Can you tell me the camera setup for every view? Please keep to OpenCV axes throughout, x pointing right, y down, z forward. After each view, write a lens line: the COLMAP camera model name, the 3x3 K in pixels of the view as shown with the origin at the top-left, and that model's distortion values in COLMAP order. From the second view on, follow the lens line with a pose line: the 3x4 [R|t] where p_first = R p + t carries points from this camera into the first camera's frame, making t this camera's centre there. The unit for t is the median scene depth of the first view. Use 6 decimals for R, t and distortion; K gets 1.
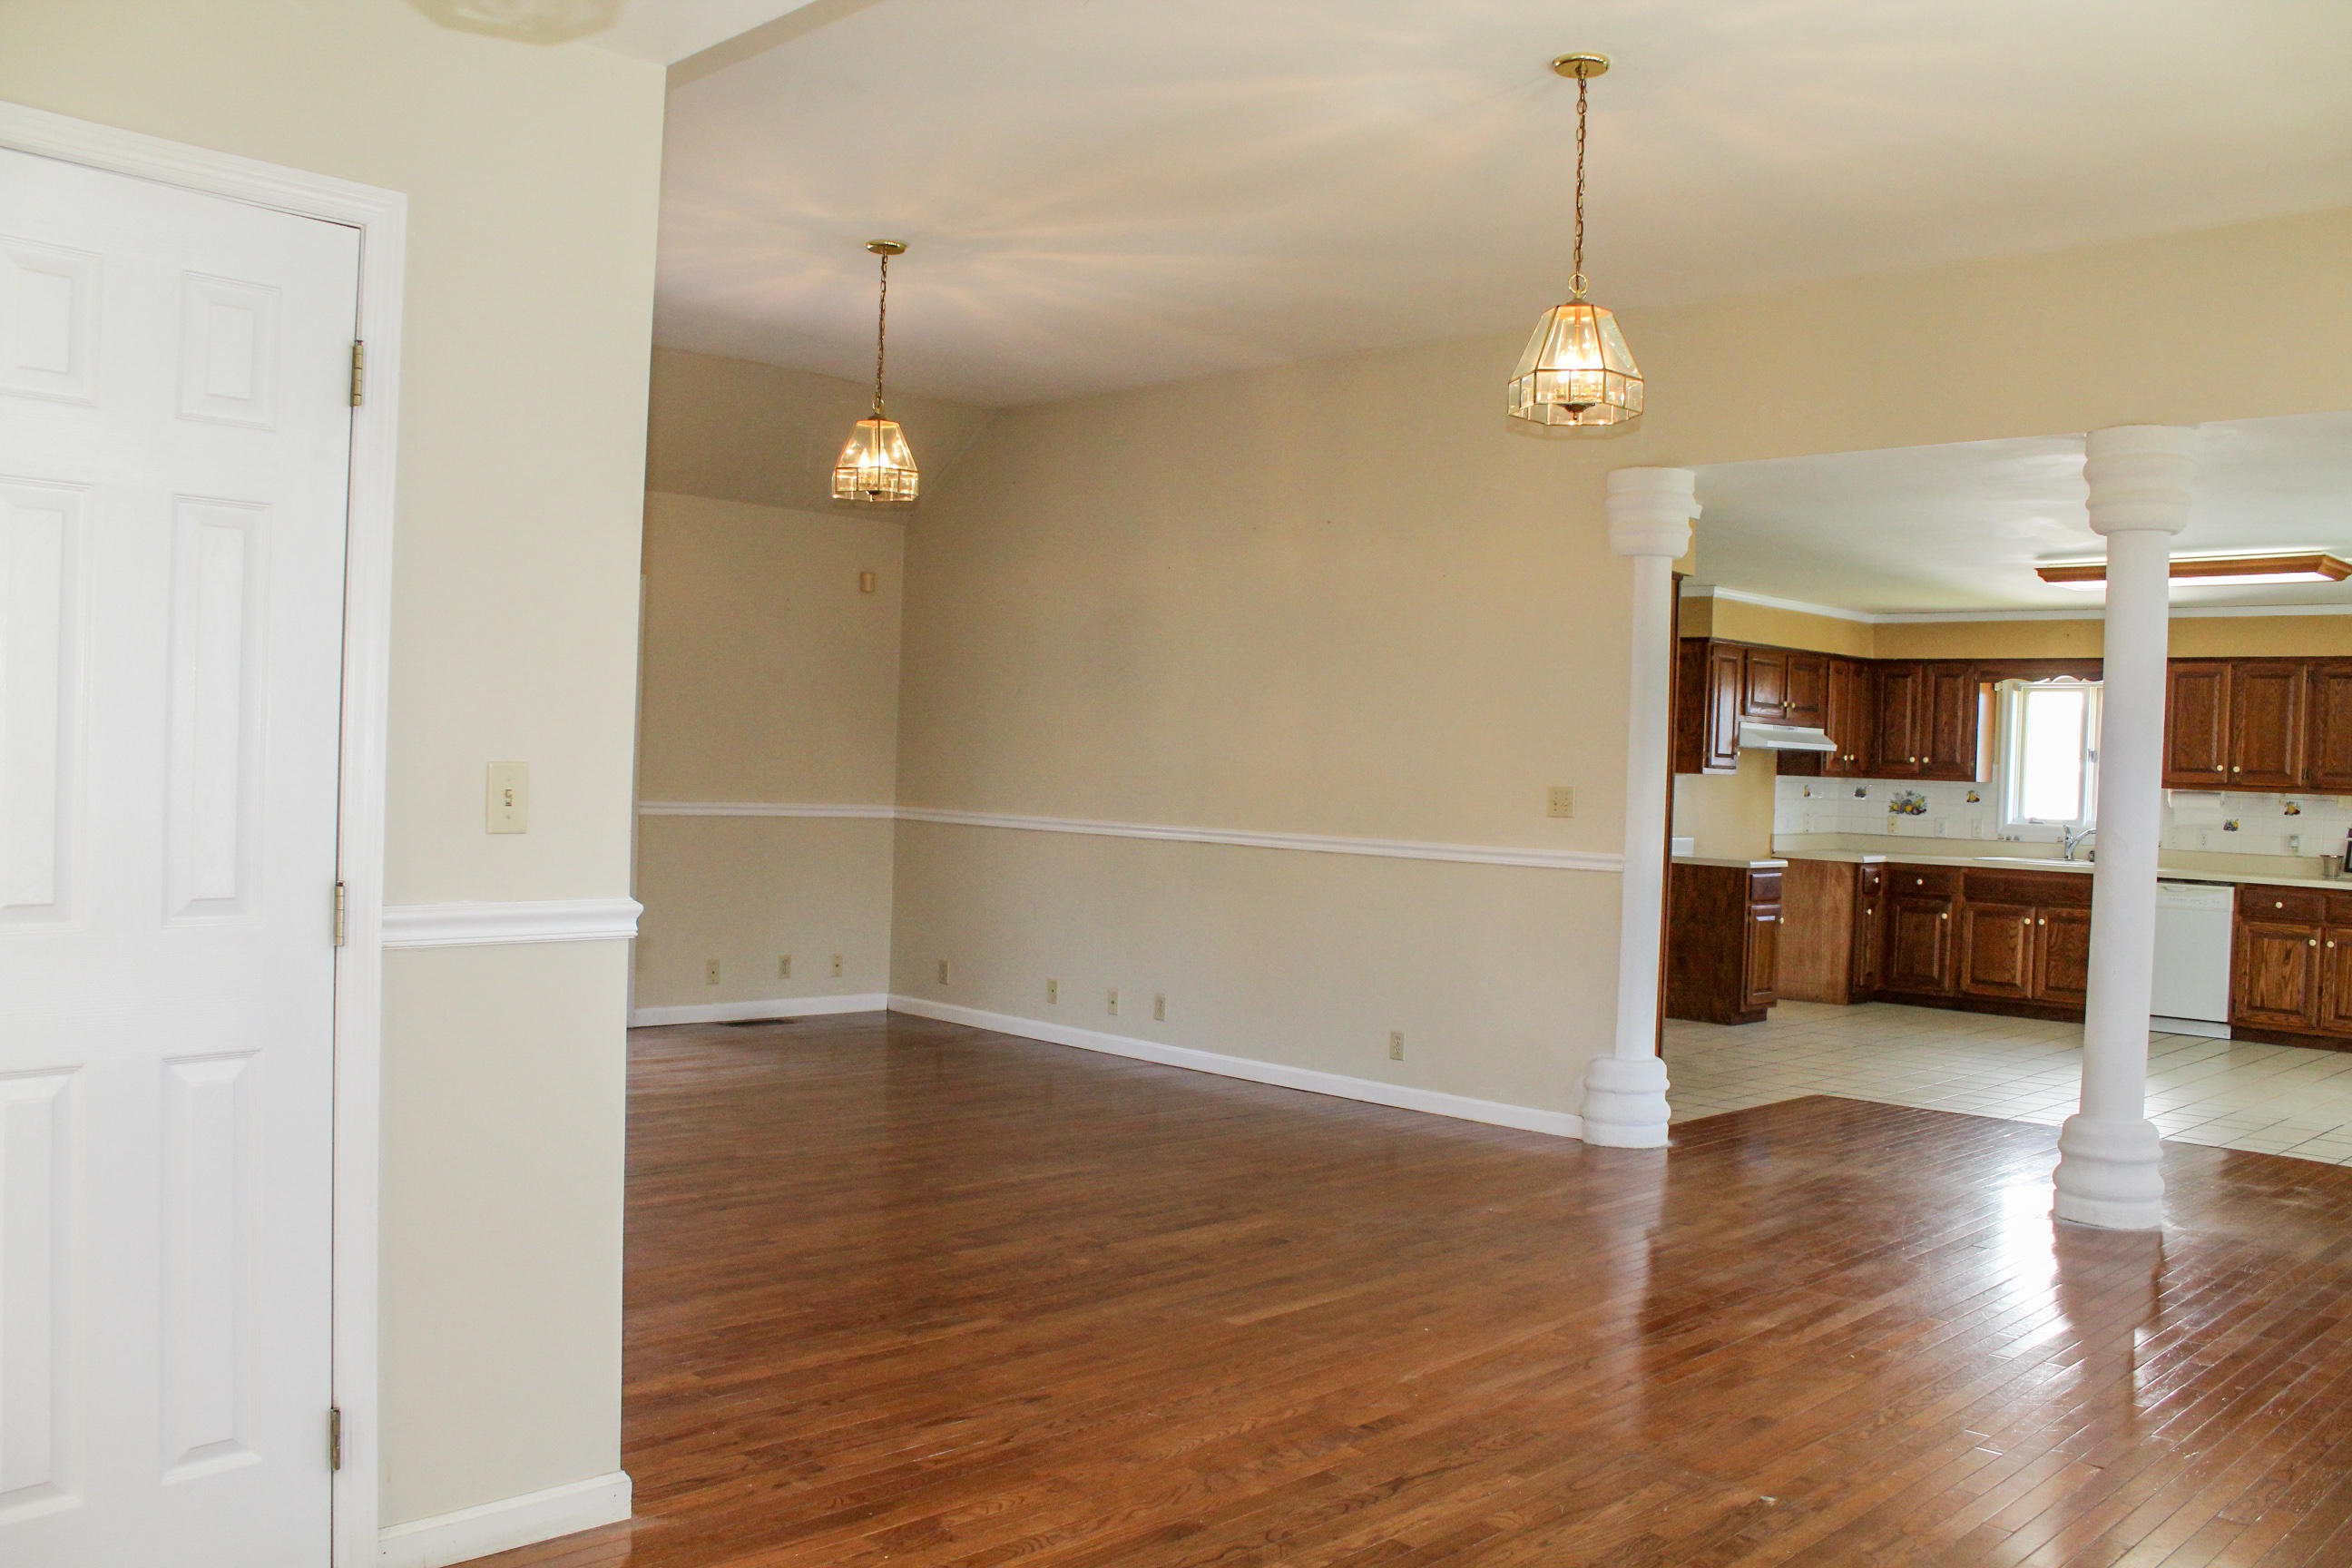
lens RADIAL K [[1943.3, 0, 1162.4], [0, 1943.3, 788.4], [0, 0, 1]] dist [-0.178339, 0.162175]
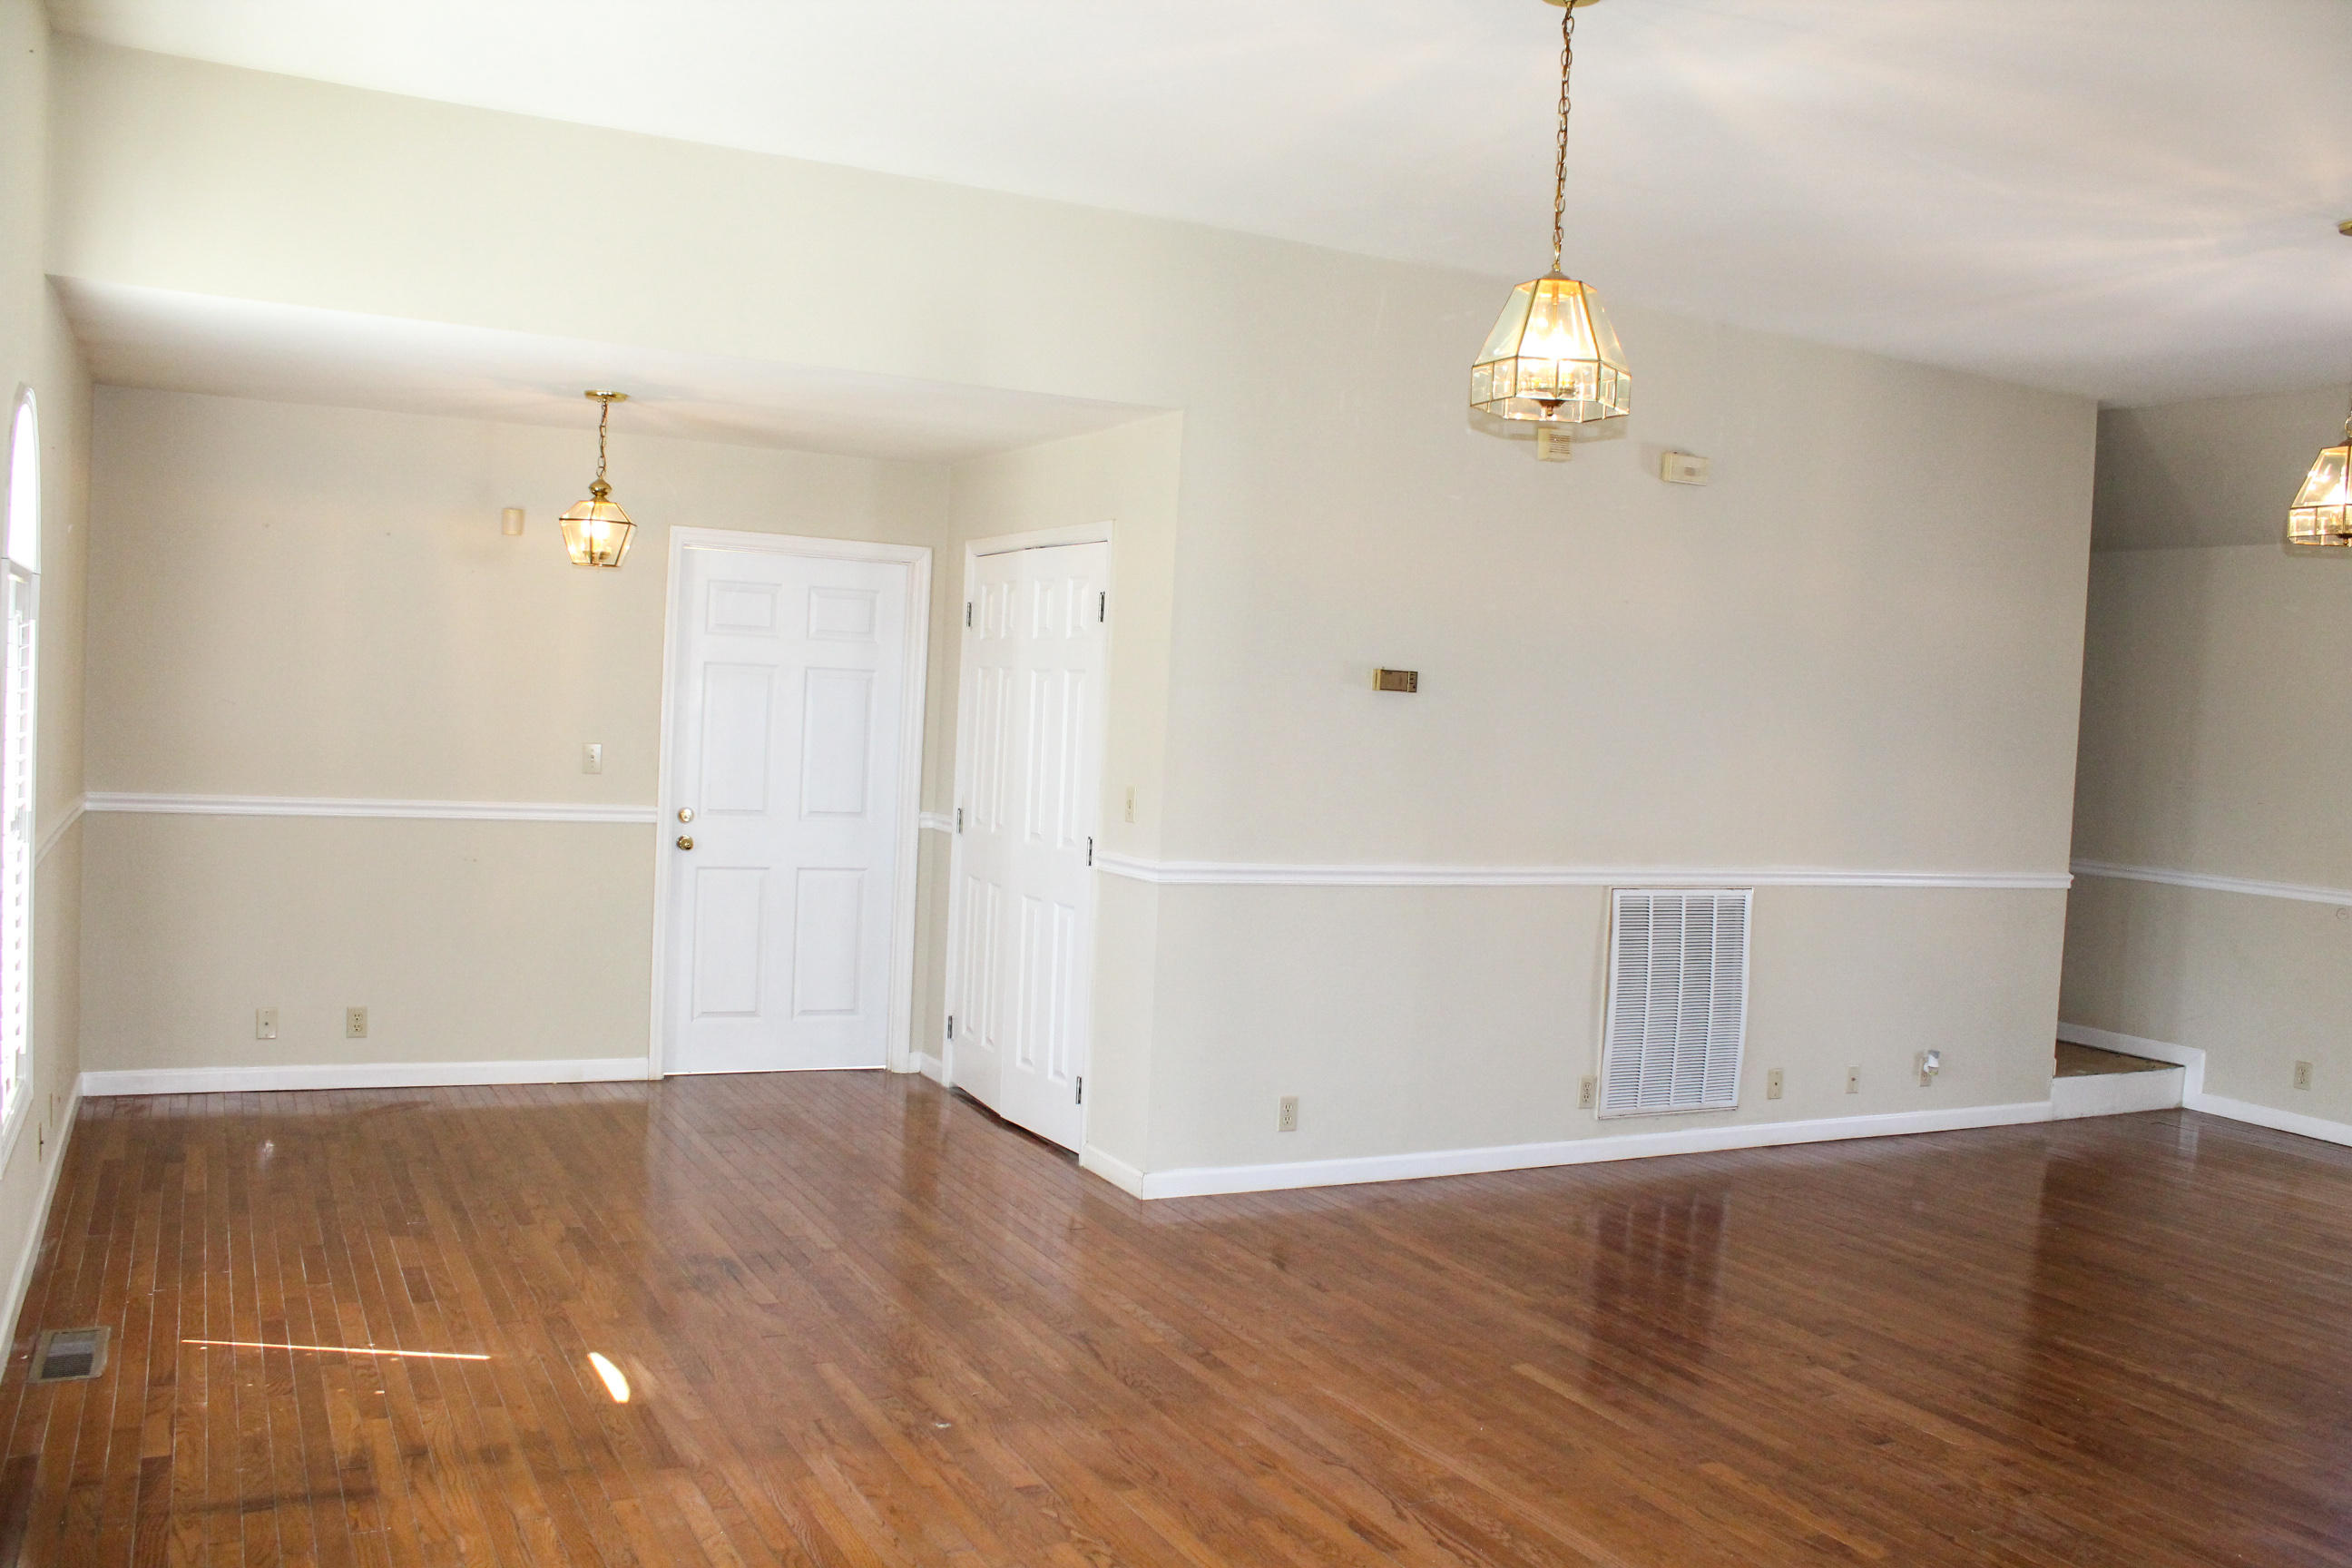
lens RADIAL K [[1943.2, 0, 1146.6], [0, 1943.2, 792.4], [0, 0, 1]] dist [-0.193122, 0.210977]
pose [[-0.321409, -0.016441, -0.946798, 1.327615], [-0.078256, 0.996890, 0.009255, -0.018659], [0.943701, 0.077067, -0.321696, 1.411396]]
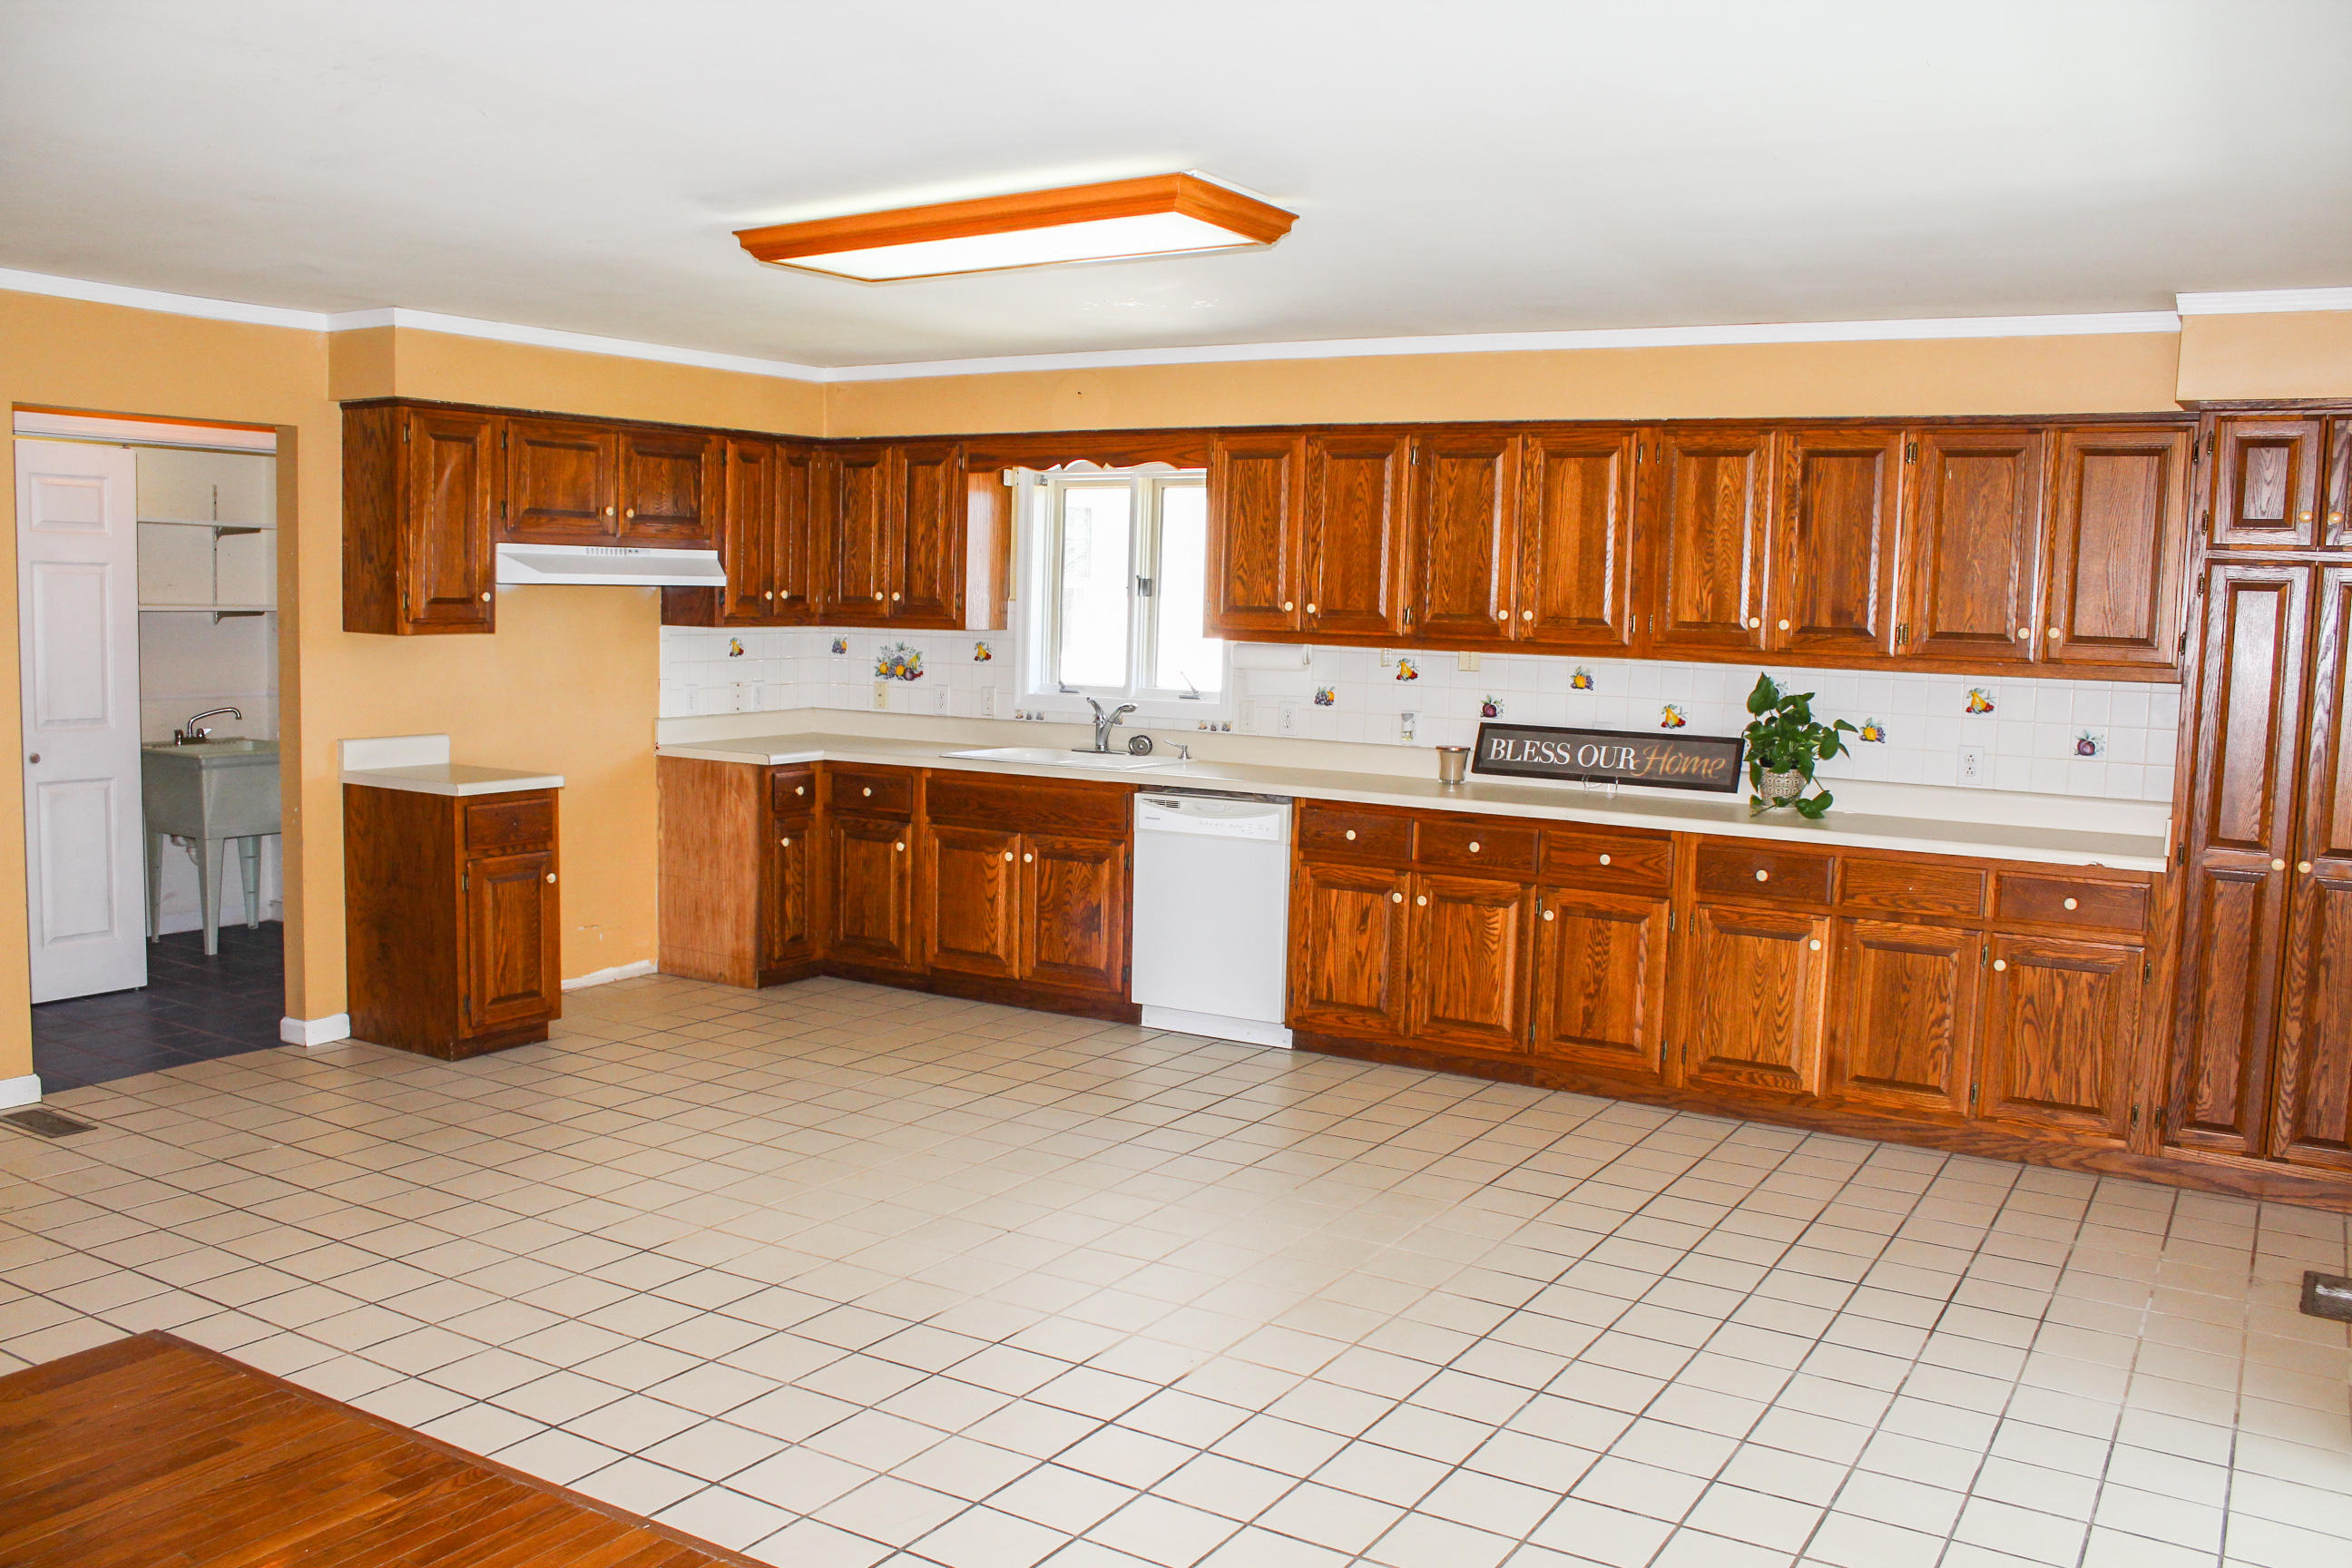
lens RADIAL K [[1943.3, 0, 1162.4], [0, 1943.3, 788.4], [0, 0, 1]] dist [-0.178339, 0.162175]
pose [[0.972555, -0.035502, 0.229950, 0.348814], [0.014234, 0.995518, 0.093493, -0.010673], [-0.232239, -0.087654, 0.968701, 0.356380]]
